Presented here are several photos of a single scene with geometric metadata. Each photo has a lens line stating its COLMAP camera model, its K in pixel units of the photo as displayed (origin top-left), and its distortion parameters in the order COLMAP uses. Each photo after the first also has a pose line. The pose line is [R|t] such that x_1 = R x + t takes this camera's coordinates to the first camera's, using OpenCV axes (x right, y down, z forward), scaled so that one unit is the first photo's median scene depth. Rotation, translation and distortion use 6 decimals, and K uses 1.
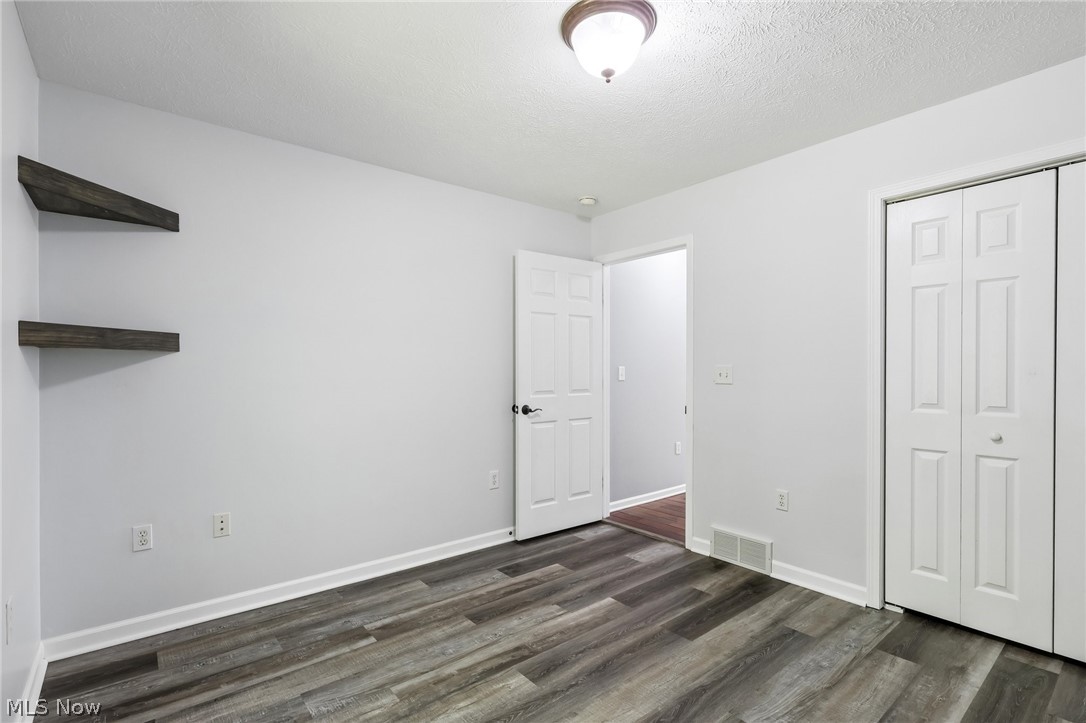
lens RADIAL K [[508.4, 0, 528.1], [0, 508.4, 369.3], [0, 0, 1]] dist [-0.004692, 0.002341]
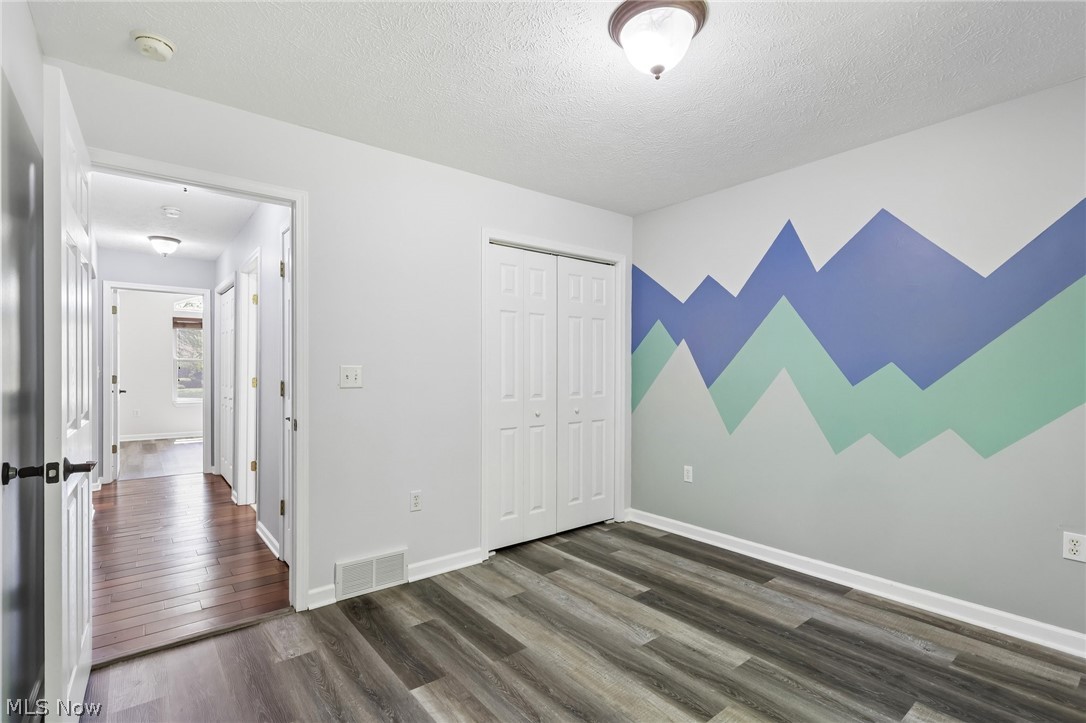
lens RADIAL K [[508.4, 0, 543.0], [0, 508.4, 368.0], [0, 0, 1]] dist [-0.004692, 0.002341]
pose [[-0.002862, 0.007393, 0.999969, -0.679154], [0.008967, 0.999933, -0.007367, 0.005508], [-0.999956, 0.008946, -0.002928, 0.996680]]
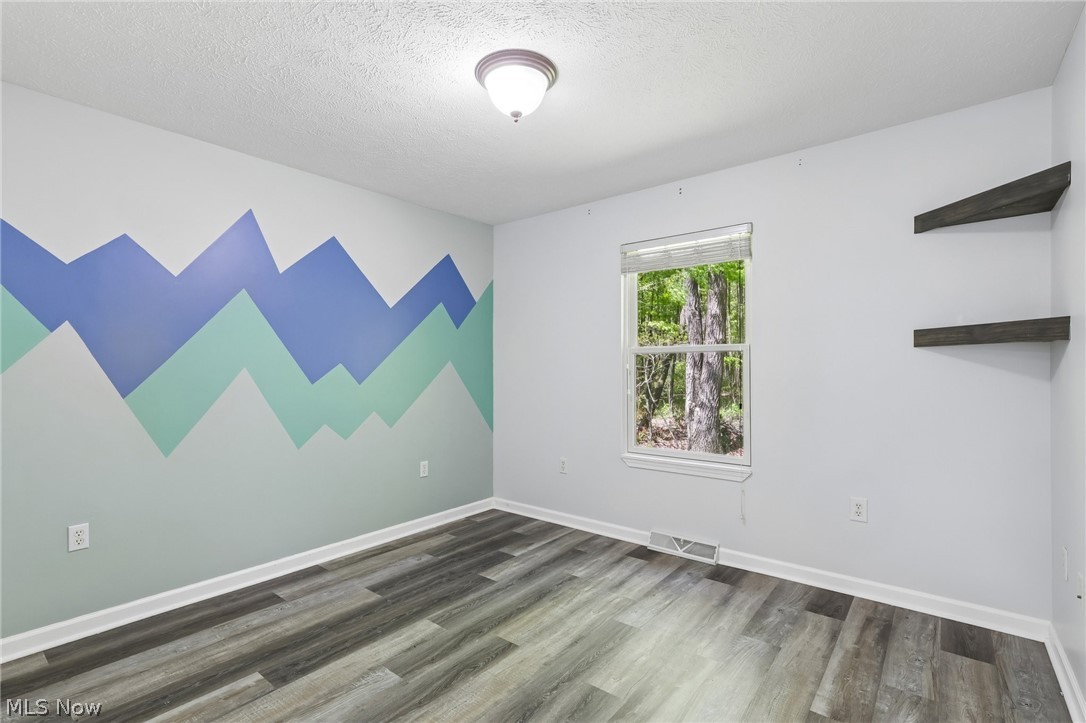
lens RADIAL K [[508.4, 0, 528.1], [0, 508.4, 355.1], [0, 0, 1]] dist [-0.004692, 0.002341]
pose [[-0.977924, 0.003867, -0.208924, 0.302641], [0.007093, 0.999867, -0.014693, -0.008131], [0.208839, -0.015851, -0.977822, 1.742081]]
